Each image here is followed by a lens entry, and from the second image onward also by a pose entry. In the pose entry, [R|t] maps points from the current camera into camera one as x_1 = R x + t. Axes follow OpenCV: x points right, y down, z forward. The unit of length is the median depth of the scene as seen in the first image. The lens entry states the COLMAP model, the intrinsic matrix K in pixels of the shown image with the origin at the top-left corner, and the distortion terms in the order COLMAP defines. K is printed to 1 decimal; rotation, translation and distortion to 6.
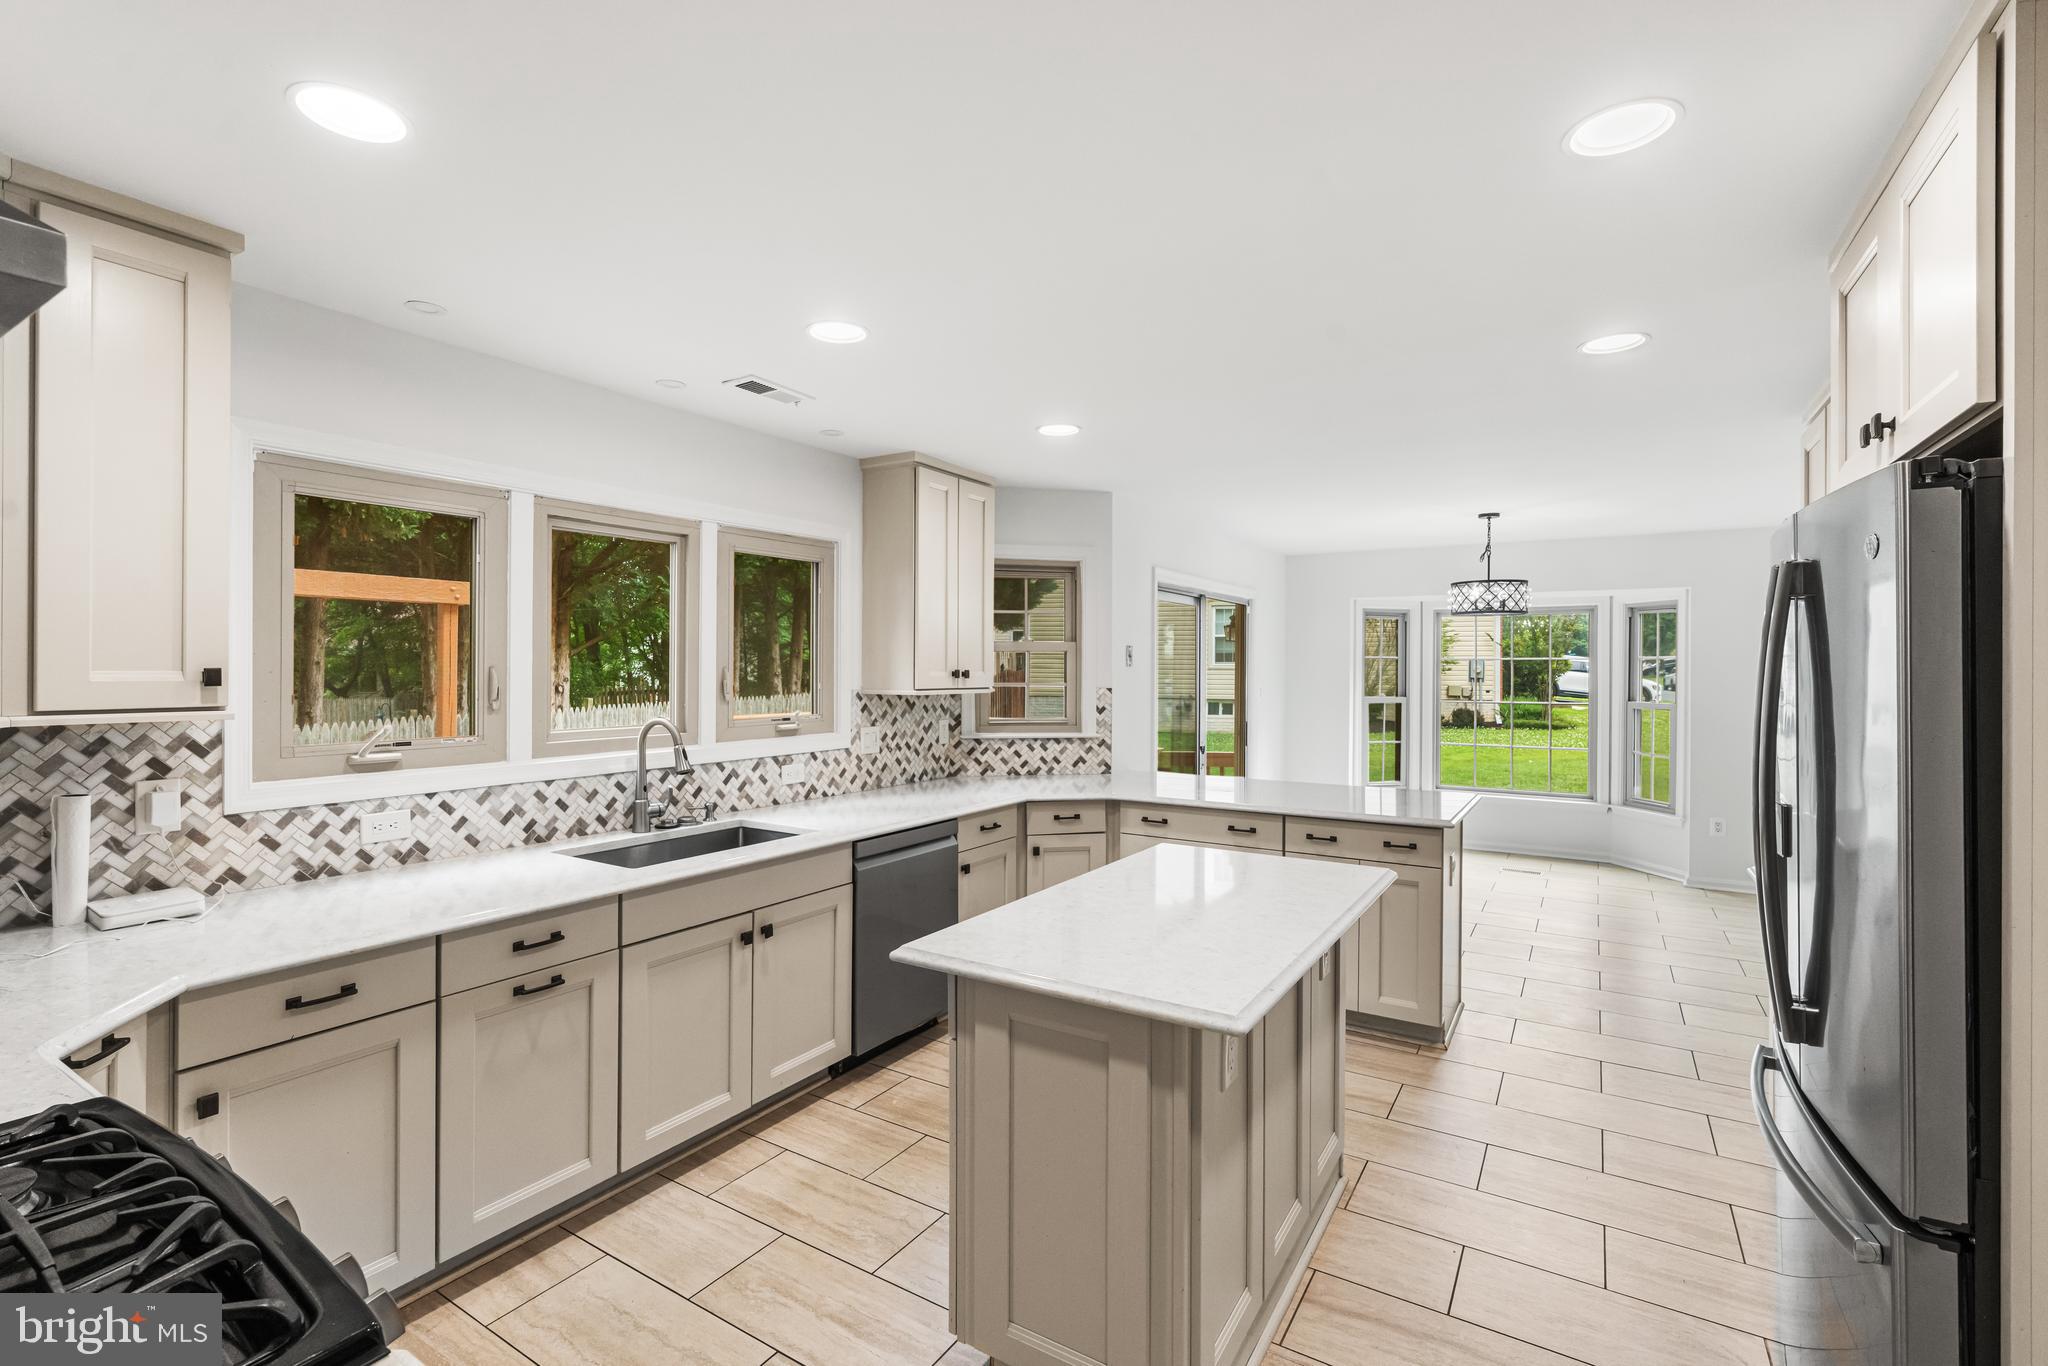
lens RADIAL K [[925.6, 0, 1017.7], [0, 925.6, 659.7], [0, 0, 1]] dist [-0.000848, -0.000068]
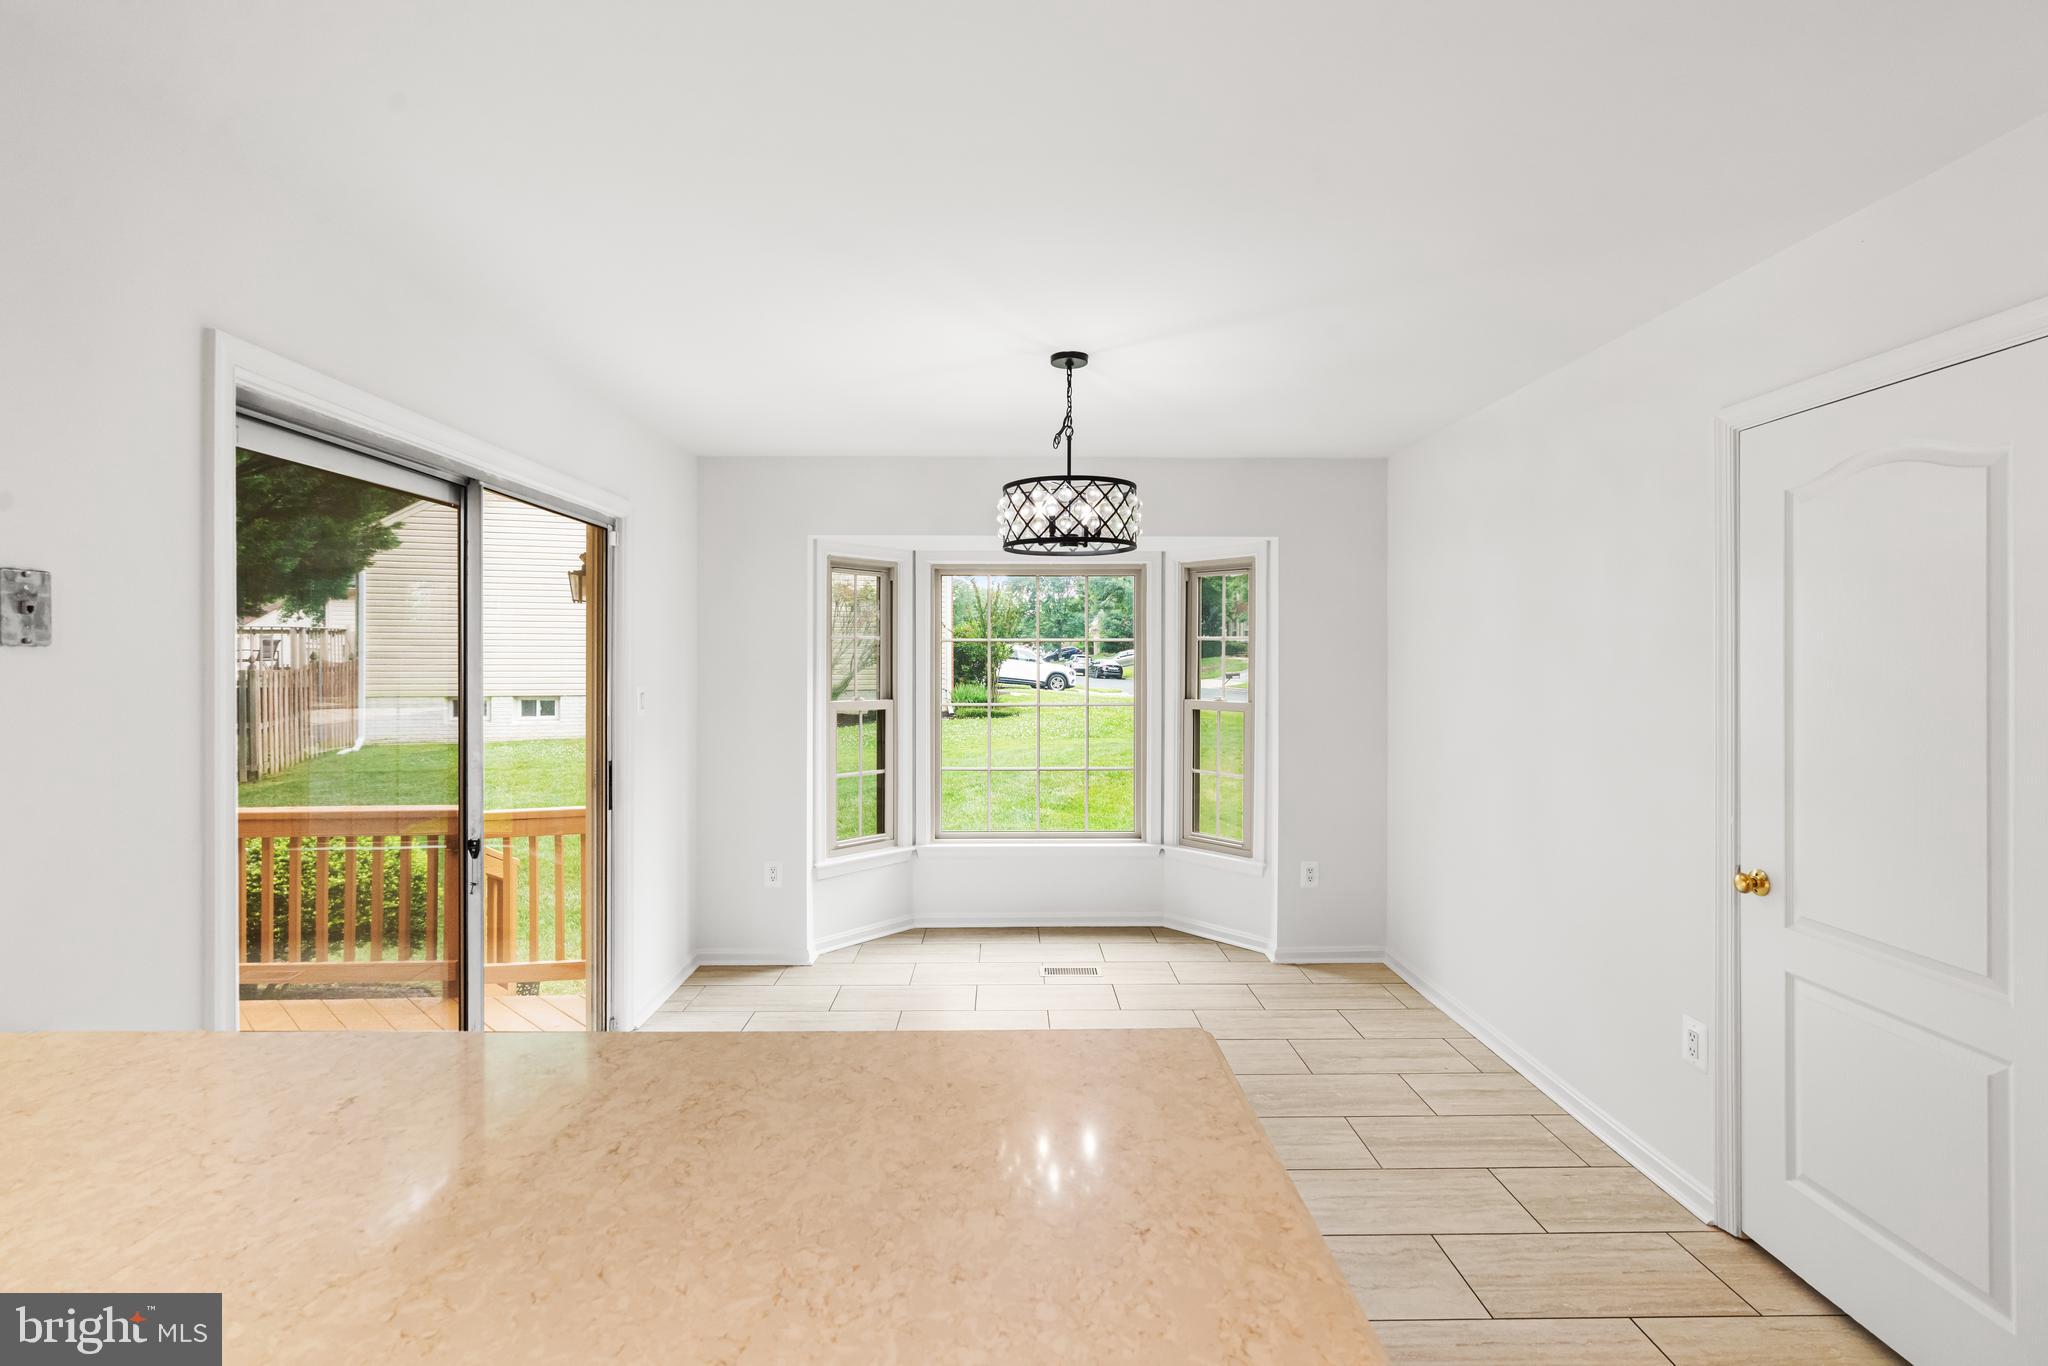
lens RADIAL K [[925.6, 0, 1017.7], [0, 925.6, 659.7], [0, 0, 1]] dist [-0.000848, -0.000068]
pose [[0.835184, -0.007742, 0.549916, 0.099013], [0.001981, 0.999937, 0.011068, 0.004397], [-0.549967, -0.008154, 0.835147, 0.292952]]
